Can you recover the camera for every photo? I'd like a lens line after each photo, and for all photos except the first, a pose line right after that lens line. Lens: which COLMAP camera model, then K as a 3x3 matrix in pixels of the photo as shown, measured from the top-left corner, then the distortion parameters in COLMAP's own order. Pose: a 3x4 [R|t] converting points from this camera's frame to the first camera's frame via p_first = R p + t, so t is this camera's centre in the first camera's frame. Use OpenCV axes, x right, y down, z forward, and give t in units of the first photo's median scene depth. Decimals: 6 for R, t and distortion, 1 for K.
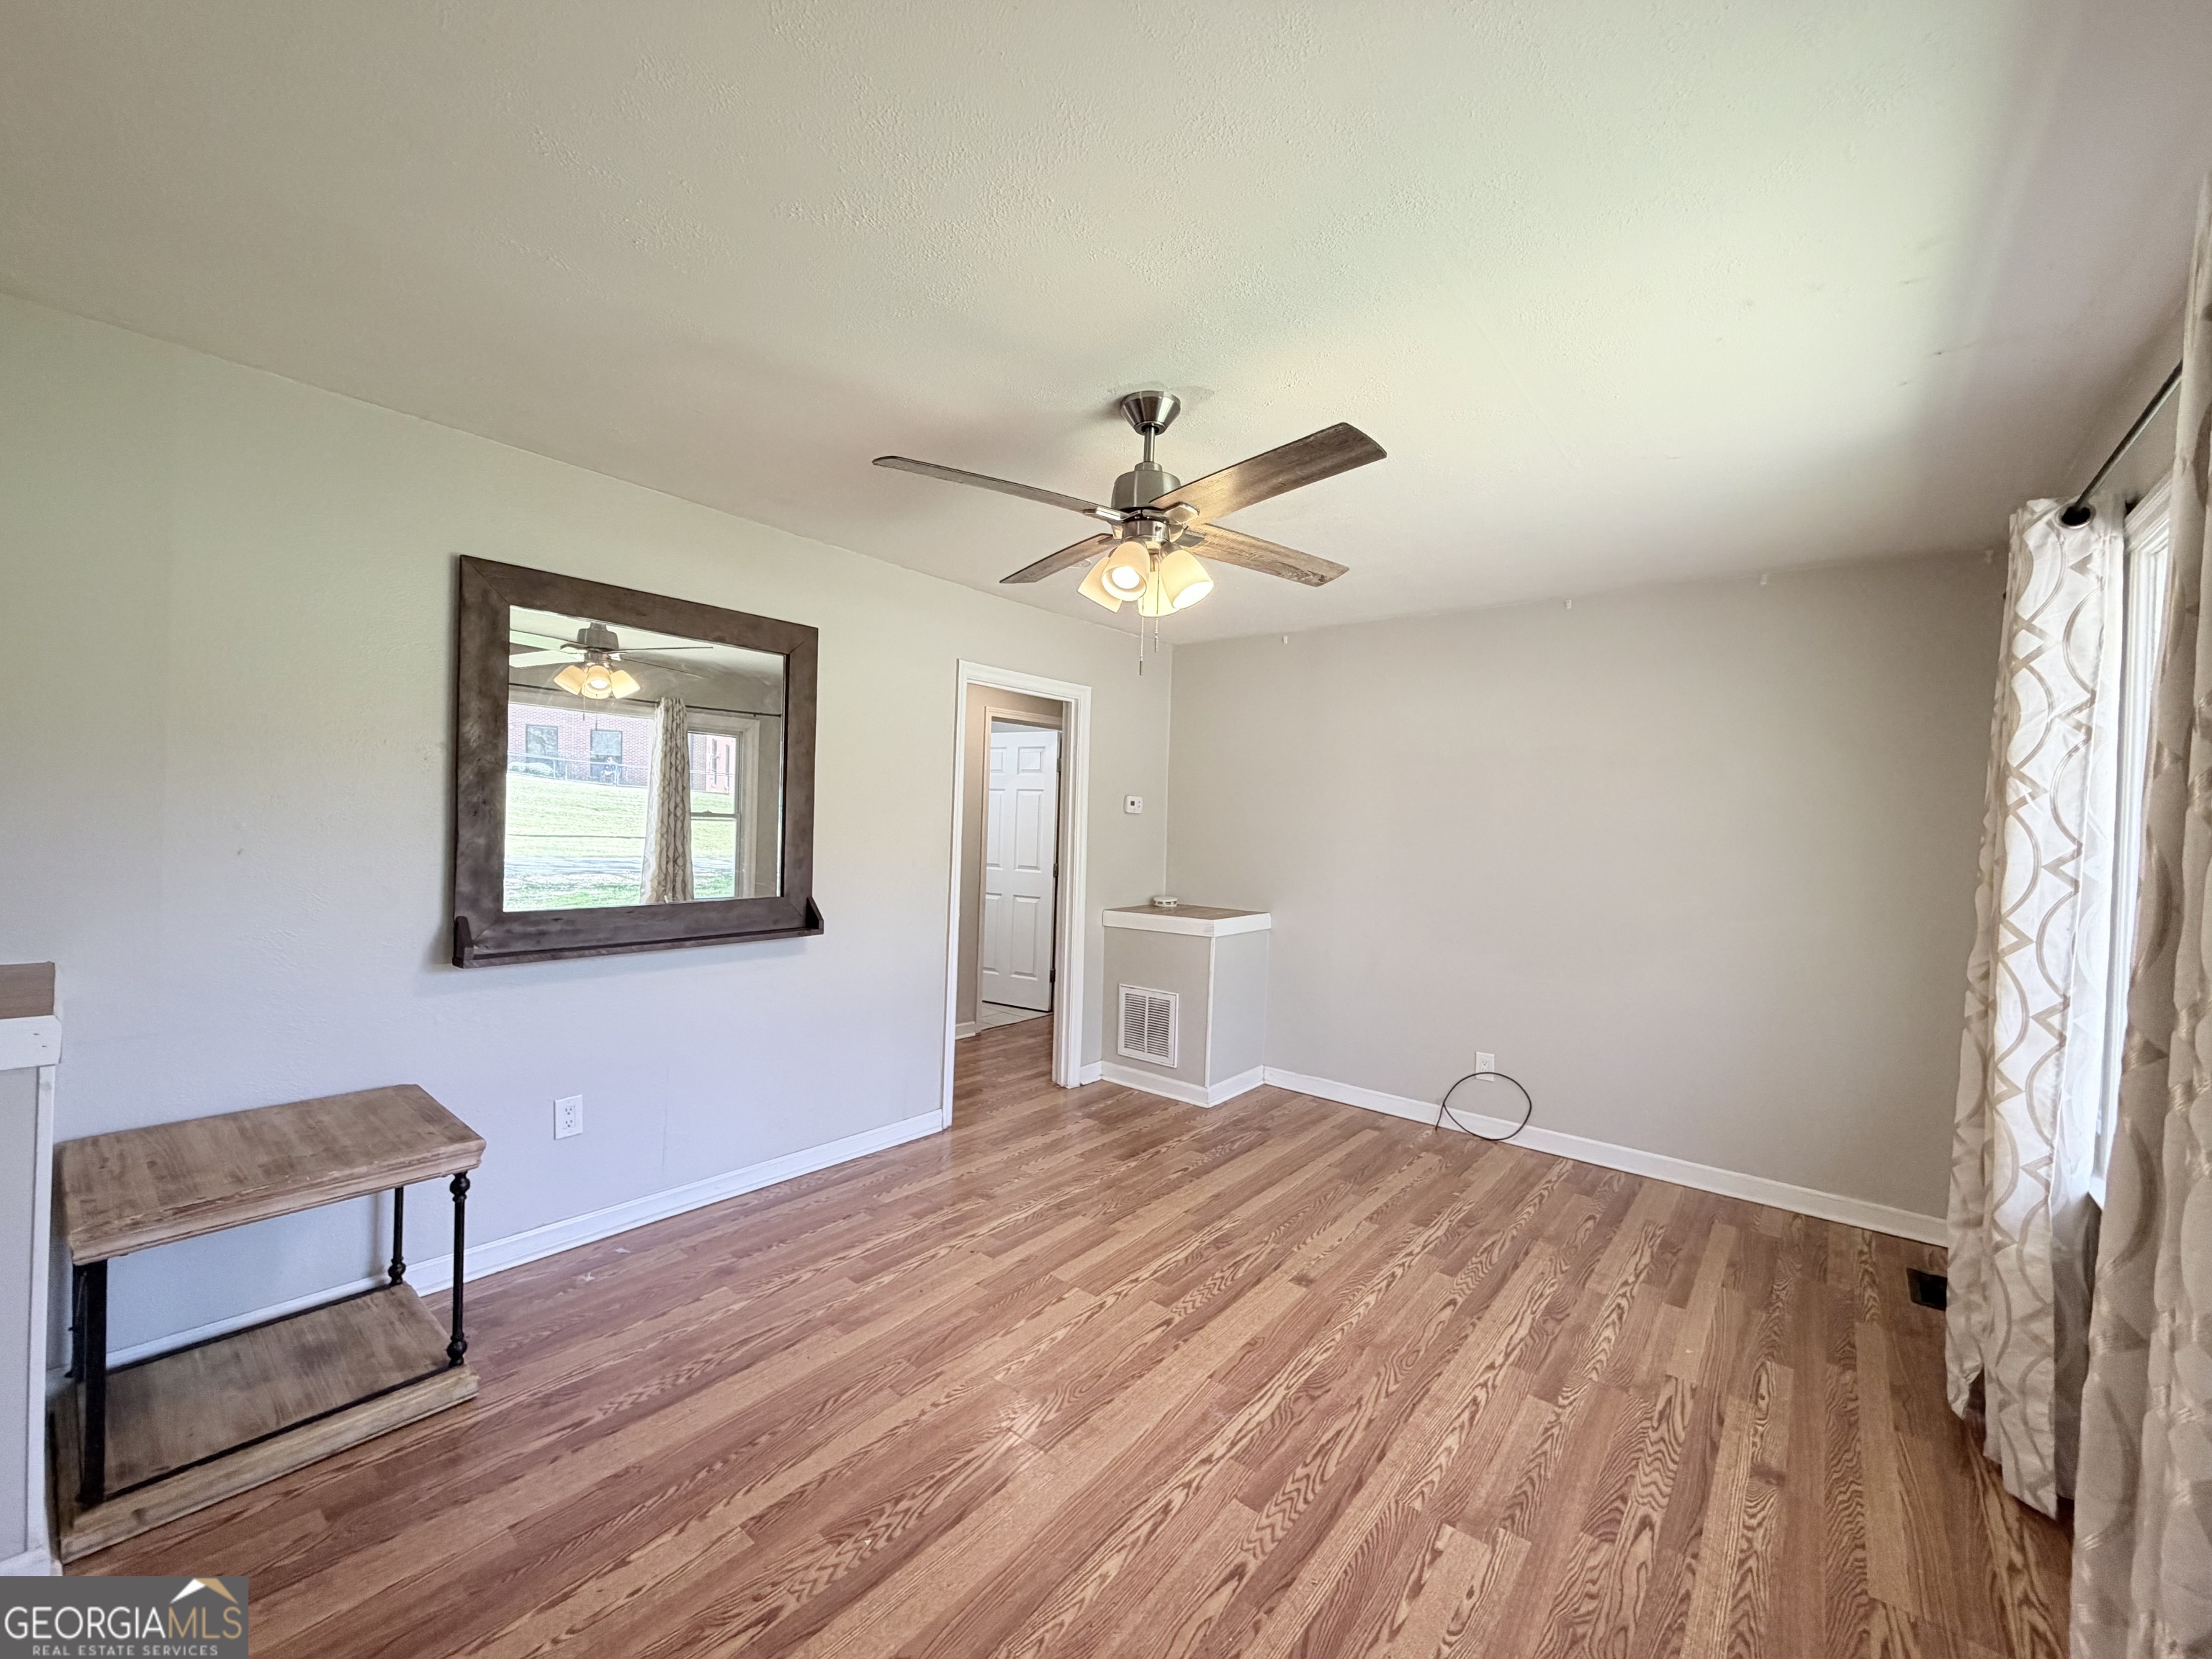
lens RADIAL K [[882.6, 0, 1099.8], [0, 882.6, 828.0], [0, 0, 1]] dist [-0.000386, 0.000556]
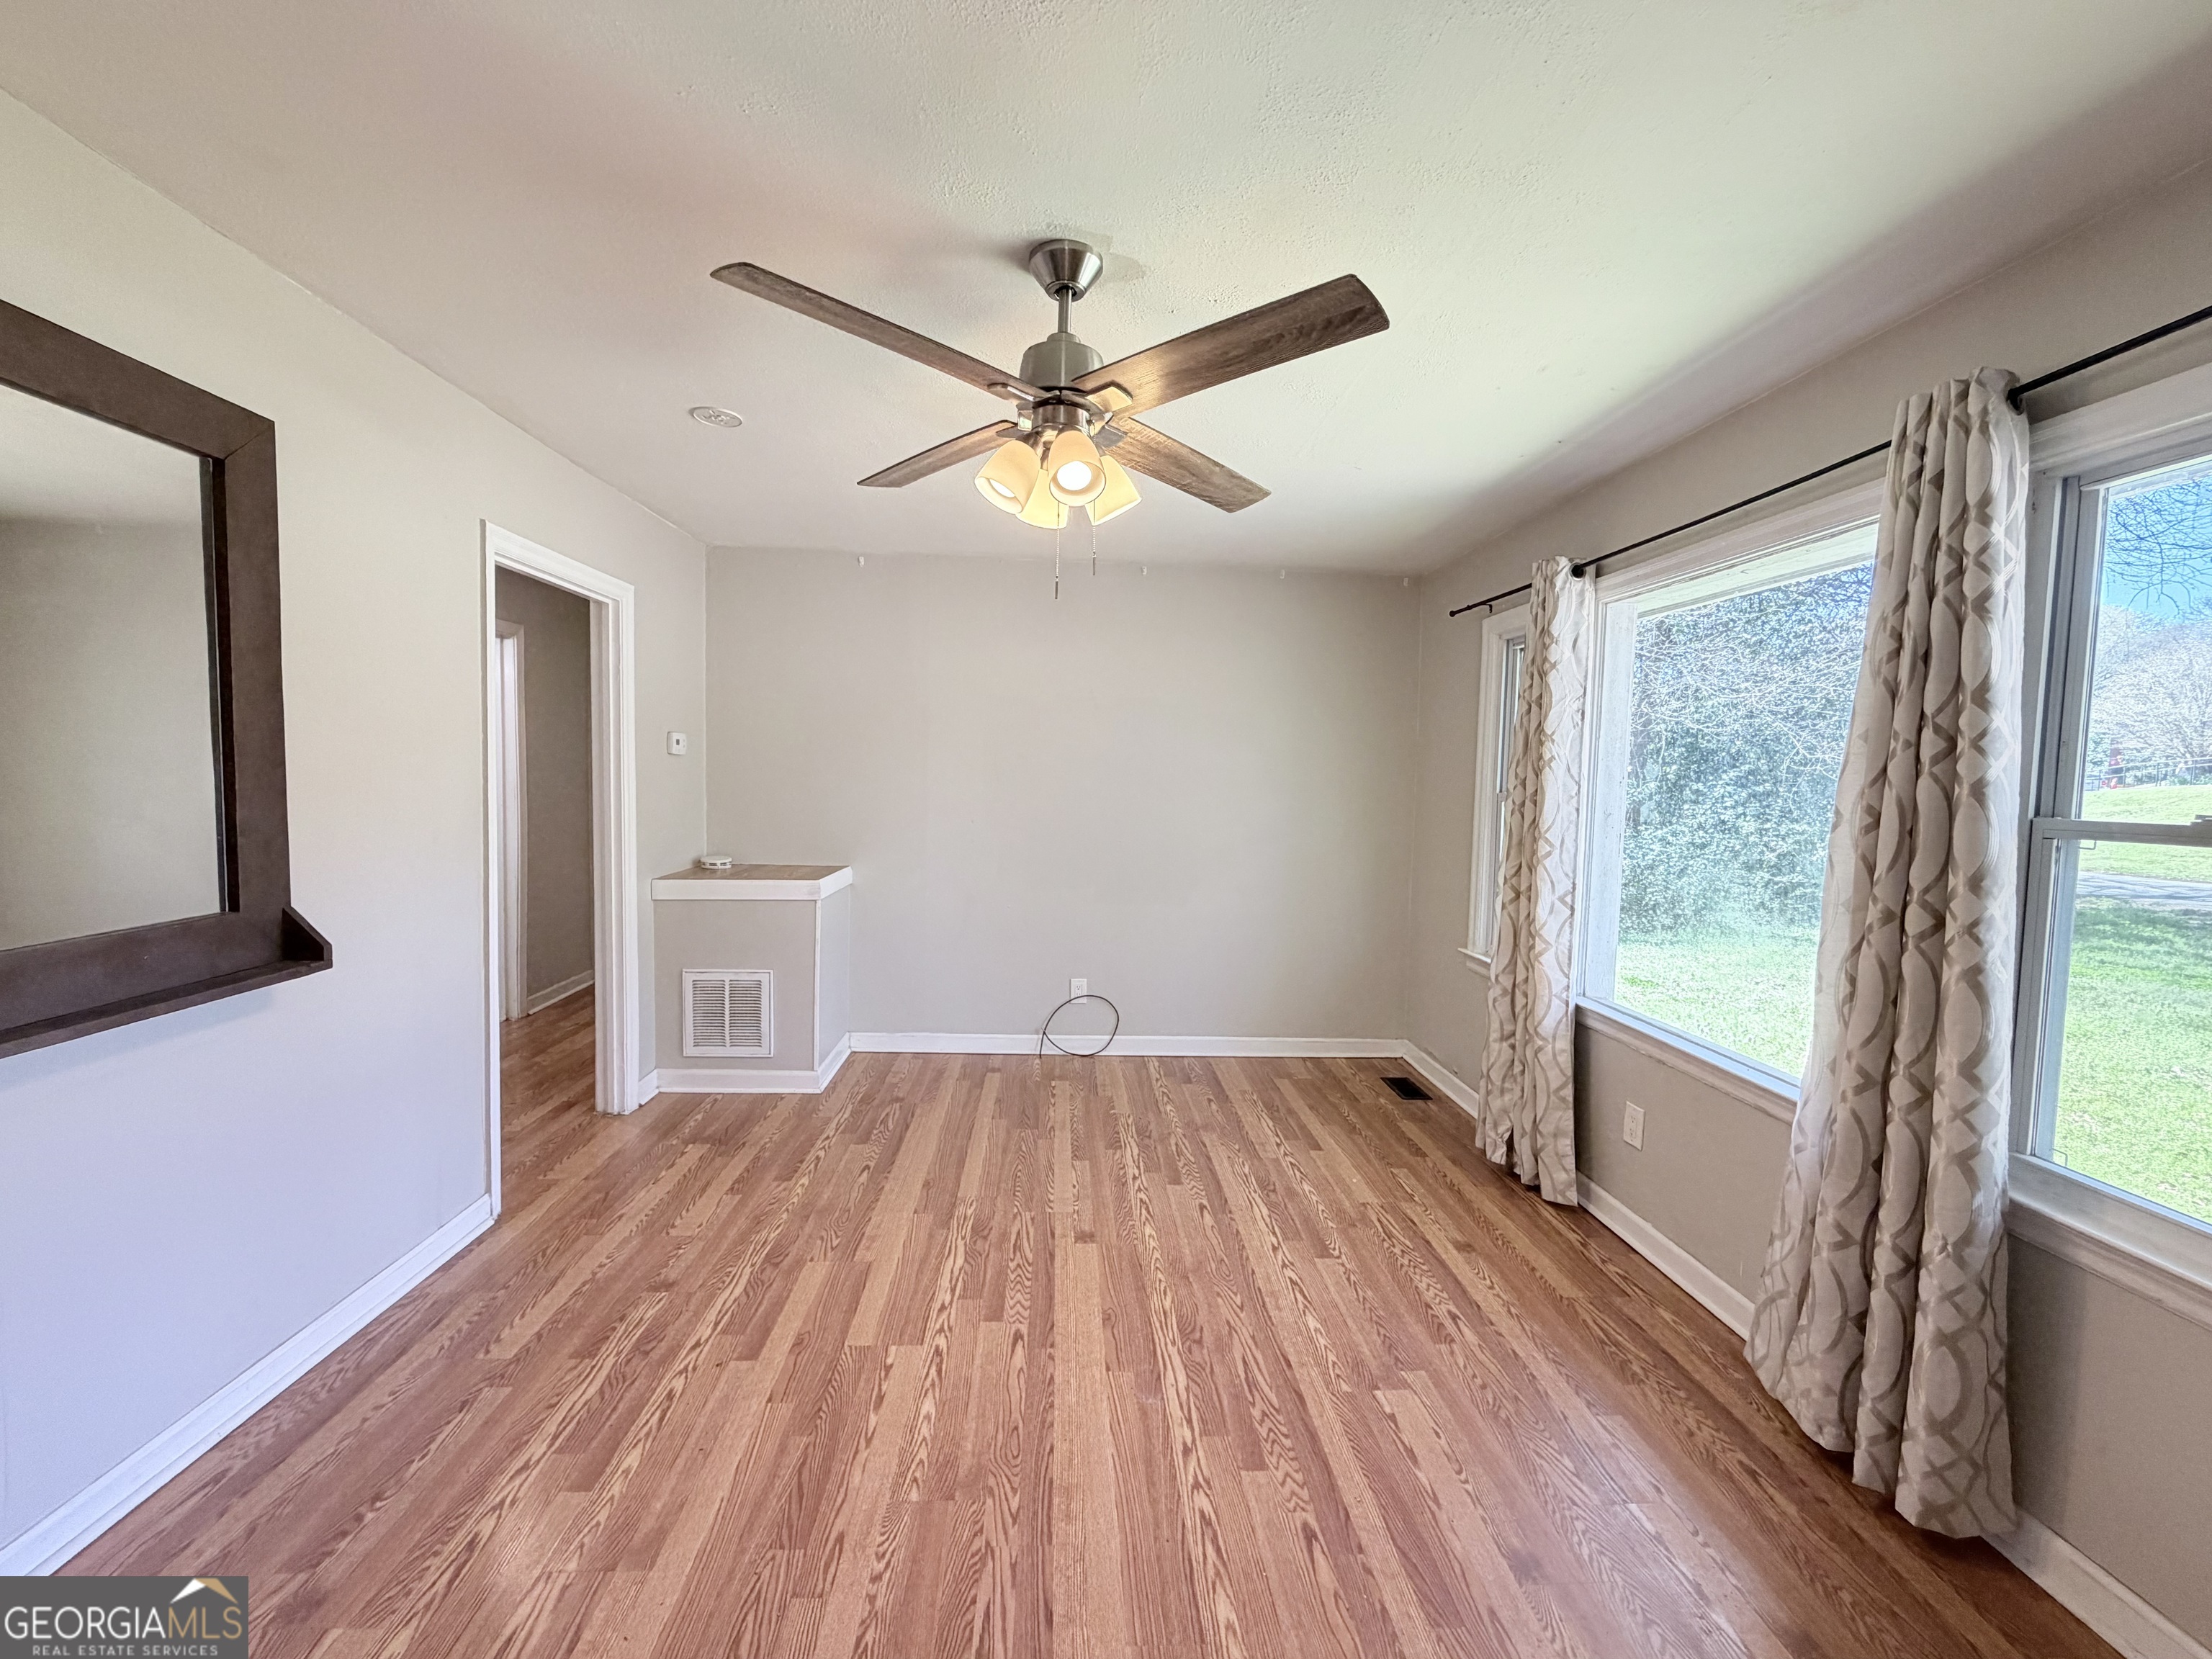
lens RADIAL K [[882.6, 0, 1099.8], [0, 882.6, 828.0], [0, 0, 1]] dist [-0.000386, 0.000556]
pose [[0.738539, -0.051720, 0.672224, -0.324360], [0.001516, 0.997178, 0.075056, -0.014843], [-0.674209, -0.054413, 0.736533, 0.233515]]
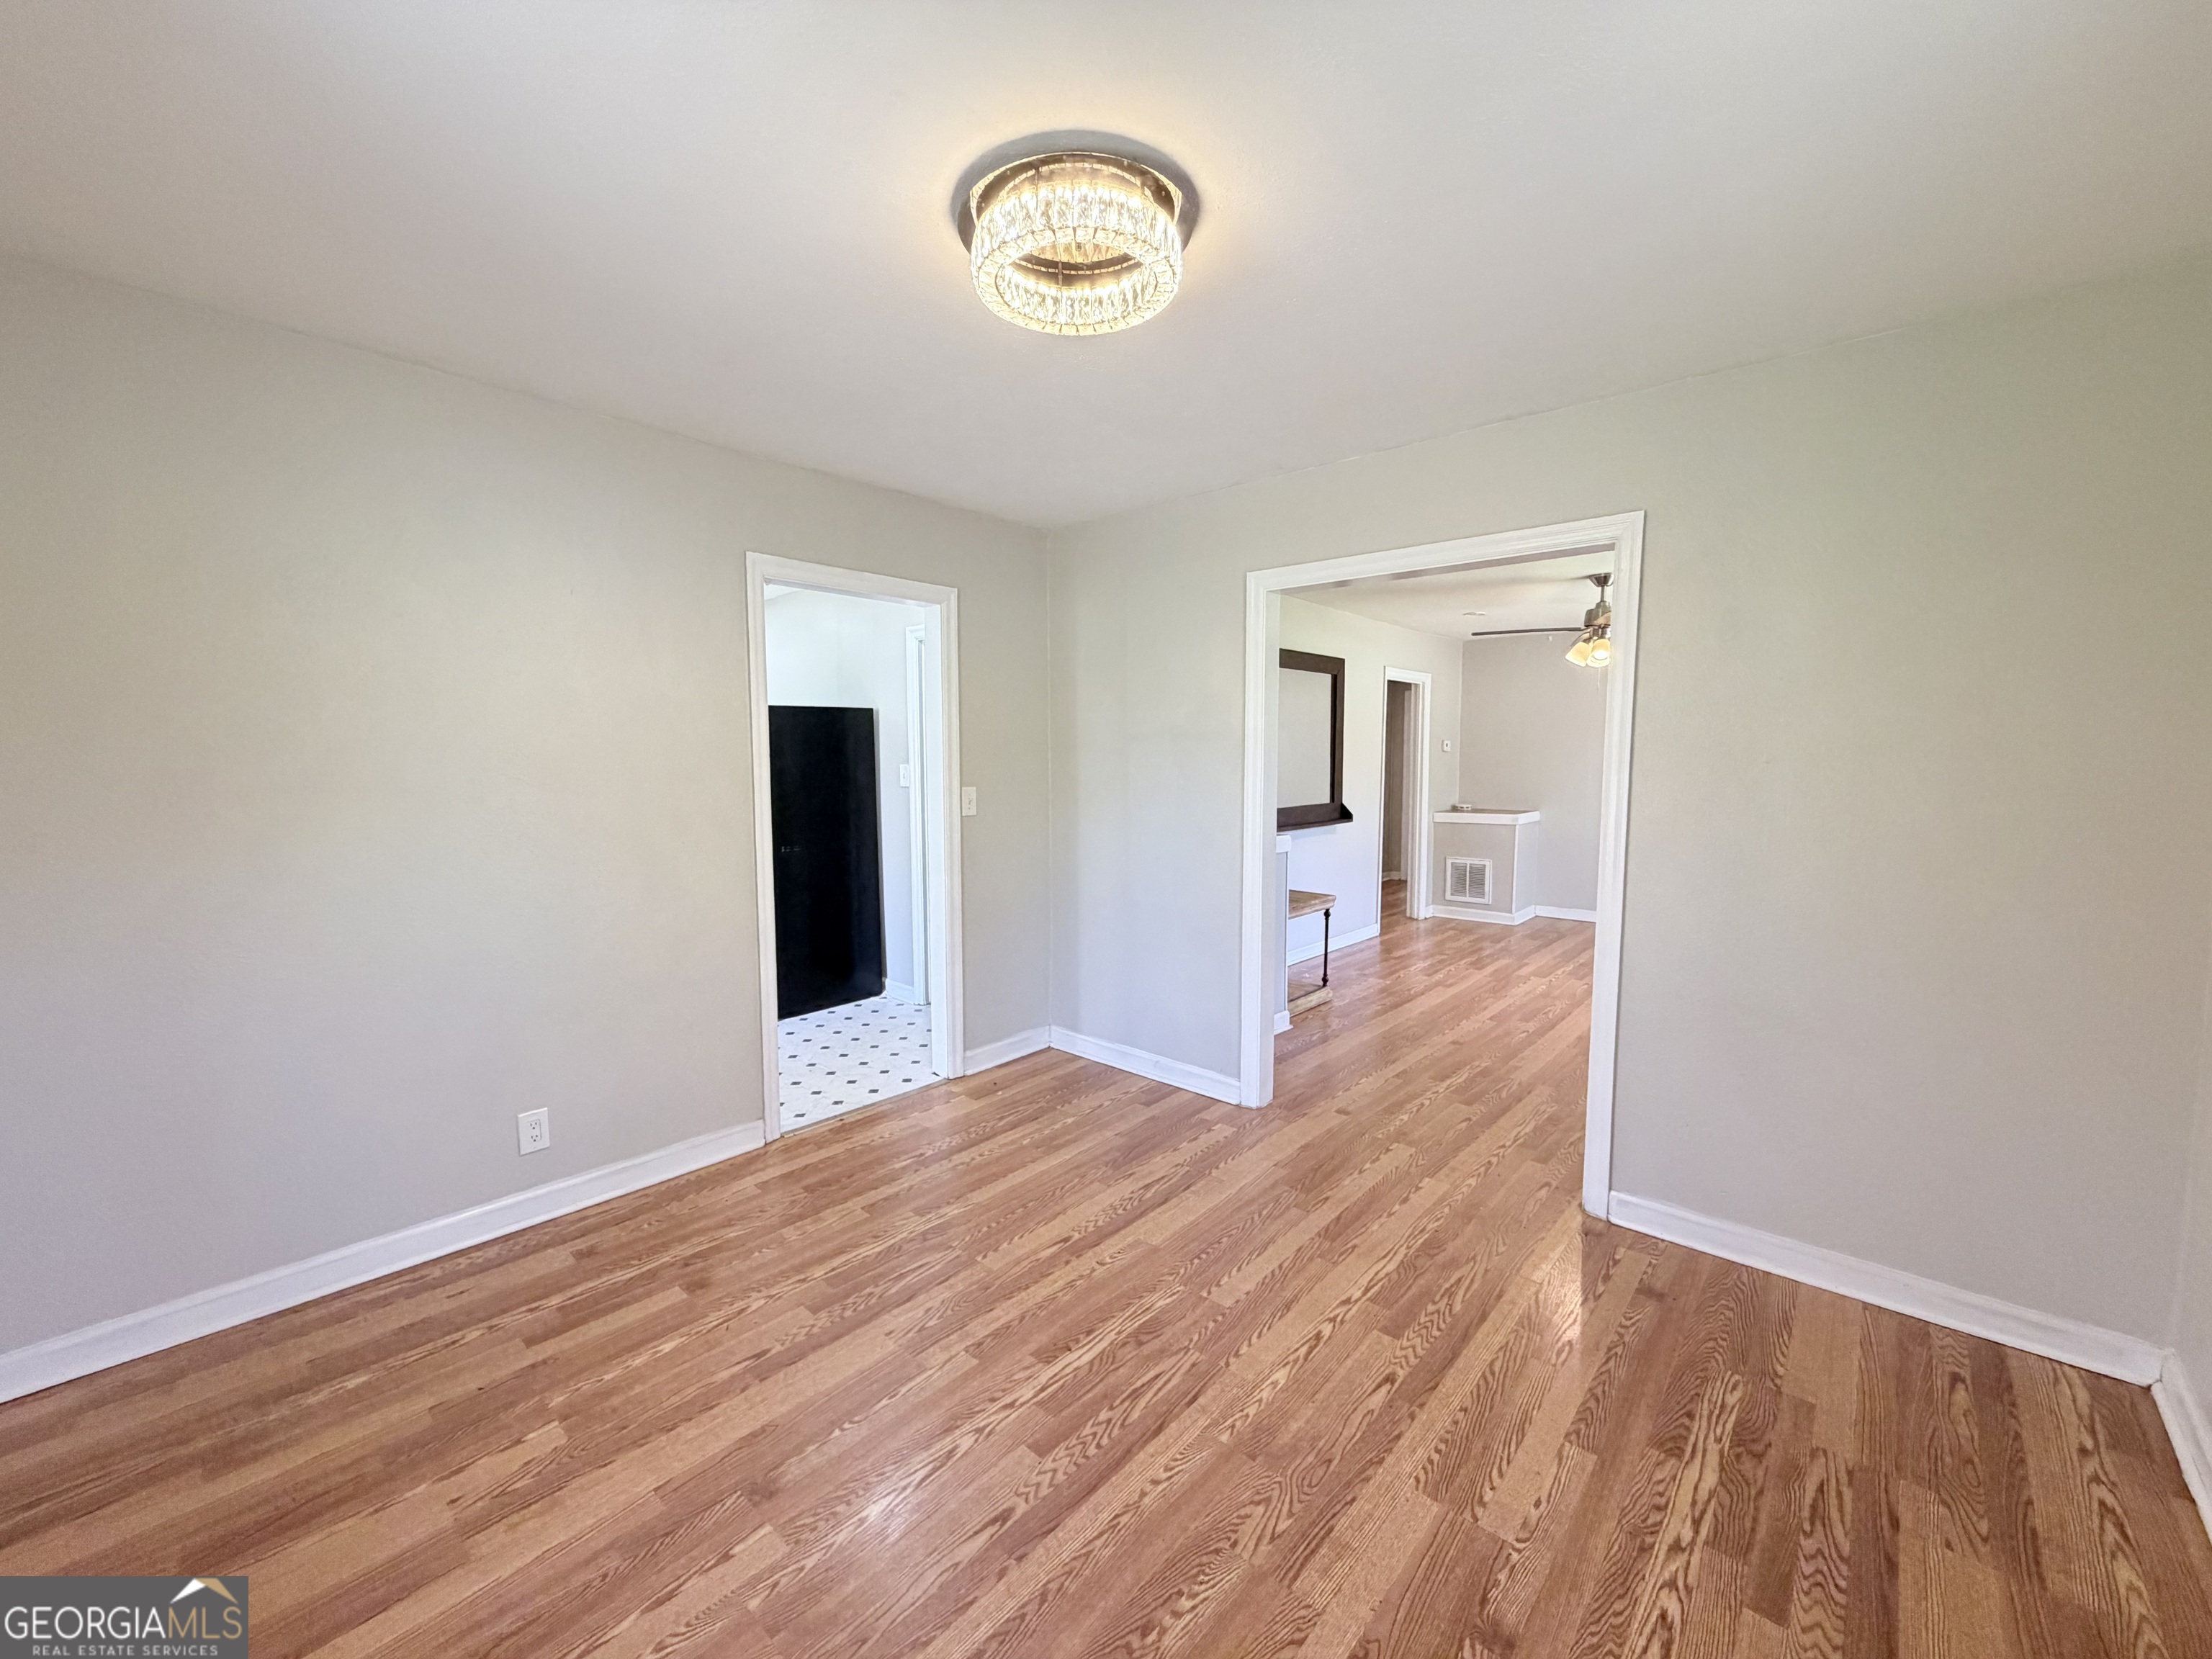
lens RADIAL K [[911.8, 0, 1114.5], [0, 911.8, 790.9], [0, 0, 1]] dist [0.022673, -0.005591]
pose [[0.999585, -0.022076, -0.018528, -0.785080], [0.022810, 0.998923, 0.040402, -0.036497], [0.017616, -0.040807, 0.999012, -0.972411]]
